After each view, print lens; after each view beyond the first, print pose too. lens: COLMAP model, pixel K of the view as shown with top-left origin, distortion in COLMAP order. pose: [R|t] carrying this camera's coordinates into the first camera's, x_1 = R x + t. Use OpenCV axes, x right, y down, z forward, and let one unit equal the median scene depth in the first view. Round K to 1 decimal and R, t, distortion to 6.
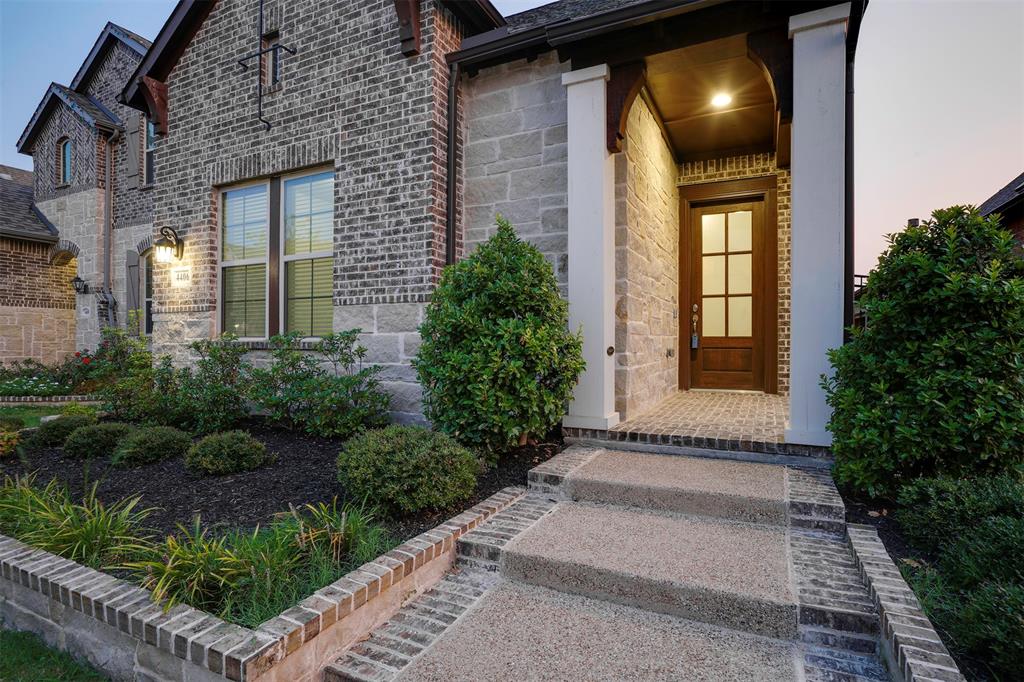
lens RADIAL K [[518.7, 0, 520.3], [0, 518.7, 349.3], [0, 0, 1]] dist [-0.045455, 0.026763]
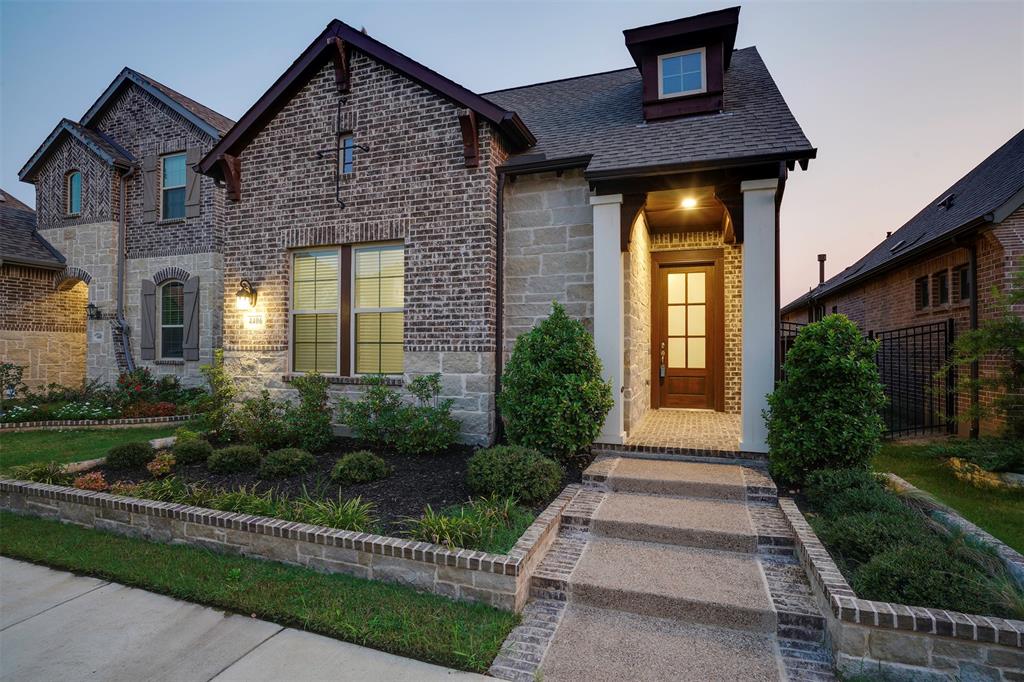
lens RADIAL K [[518.7, 0, 520.3], [0, 518.7, 349.3], [0, 0, 1]] dist [-0.045455, 0.026763]
pose [[0.992925, 0.000978, 0.118739, -0.235606], [0.000294, 0.999943, -0.010691, -0.078392], [-0.118742, 0.010650, 0.992868, -0.340264]]
